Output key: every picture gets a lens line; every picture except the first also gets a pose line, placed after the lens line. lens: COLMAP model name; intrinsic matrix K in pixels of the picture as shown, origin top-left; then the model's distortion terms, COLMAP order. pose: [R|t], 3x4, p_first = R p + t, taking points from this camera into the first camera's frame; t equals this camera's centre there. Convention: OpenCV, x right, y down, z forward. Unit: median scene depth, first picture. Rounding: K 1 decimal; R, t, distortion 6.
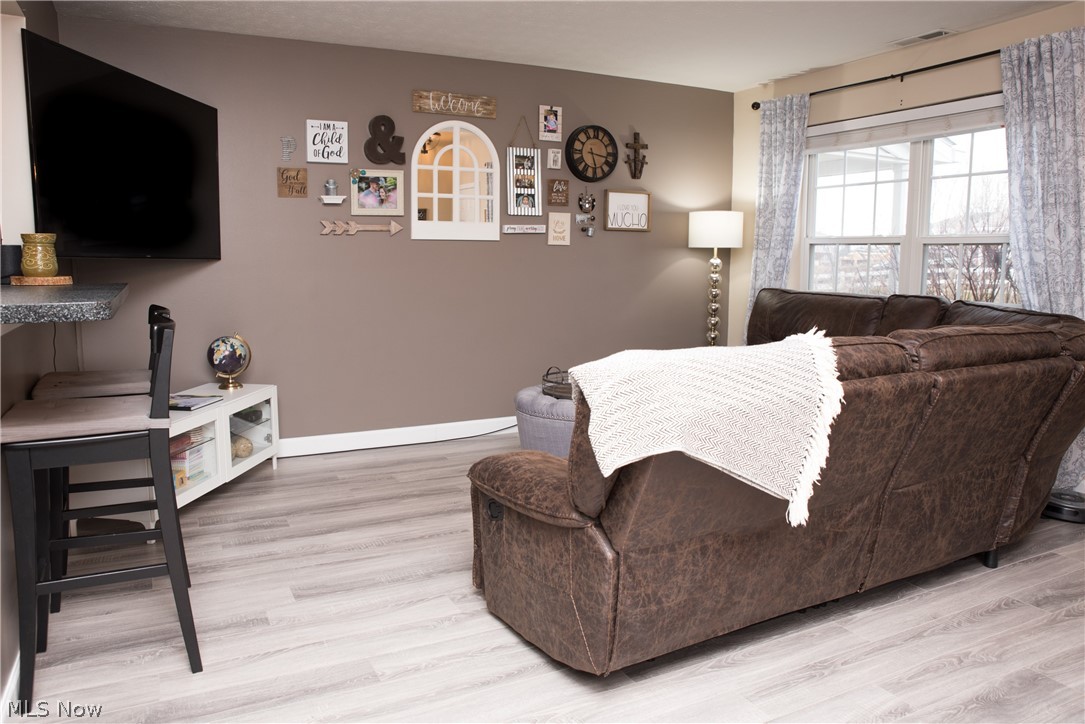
lens RADIAL K [[758.9, 0, 542.5], [0, 758.9, 362.0], [0, 0, 1]] dist [-0.123979, 0.089345]
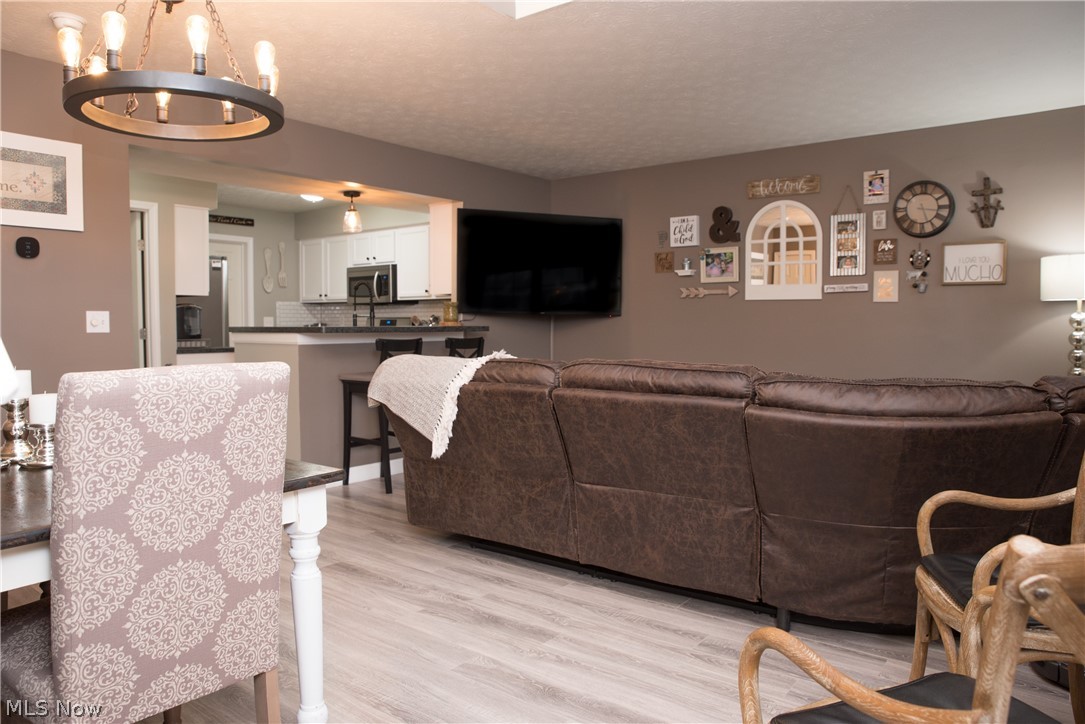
lens RADIAL K [[758.9, 0, 542.5], [0, 758.9, 362.0], [0, 0, 1]] dist [-0.123979, 0.089345]
pose [[0.426092, 0.043010, -0.903657, 0.771132], [-0.122049, 0.992470, -0.010312, -0.006479], [0.896409, 0.114685, 0.428133, 0.166791]]
